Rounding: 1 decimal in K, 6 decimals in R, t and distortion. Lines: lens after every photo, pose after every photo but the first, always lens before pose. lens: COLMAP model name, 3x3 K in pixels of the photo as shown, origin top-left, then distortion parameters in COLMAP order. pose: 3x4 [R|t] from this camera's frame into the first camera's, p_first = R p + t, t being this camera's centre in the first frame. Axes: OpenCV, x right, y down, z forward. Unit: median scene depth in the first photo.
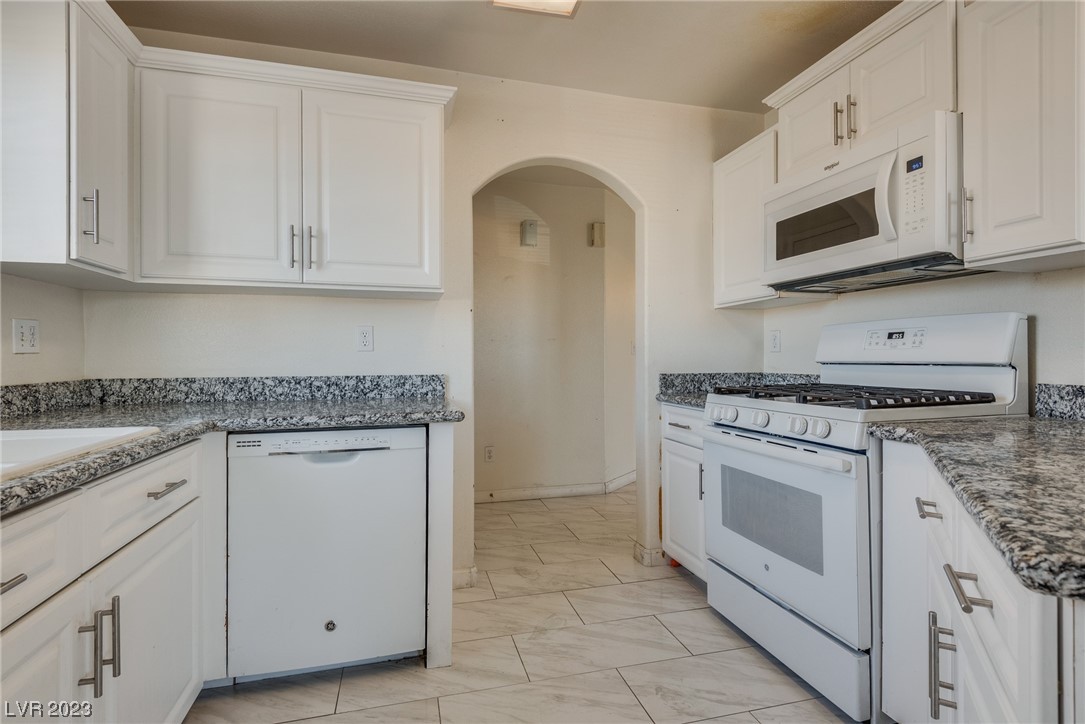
lens RADIAL K [[506.8, 0, 517.2], [0, 506.8, 365.9], [0, 0, 1]] dist [0.008242, -0.001574]
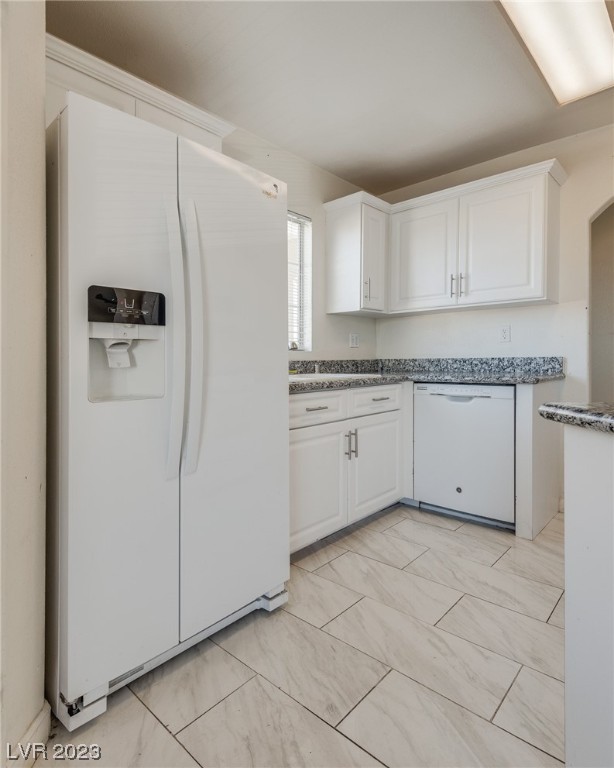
lens RADIAL K [[438.7, 0, 292.8], [0, 438.7, 353.5], [0, 0, 1]] dist [0.013747, -0.000667]
pose [[0.528378, -0.015666, -0.848865, 0.591681], [-0.004922, 0.999756, -0.021514, 0.045195], [0.848995, 0.015546, 0.528172, -0.319378]]
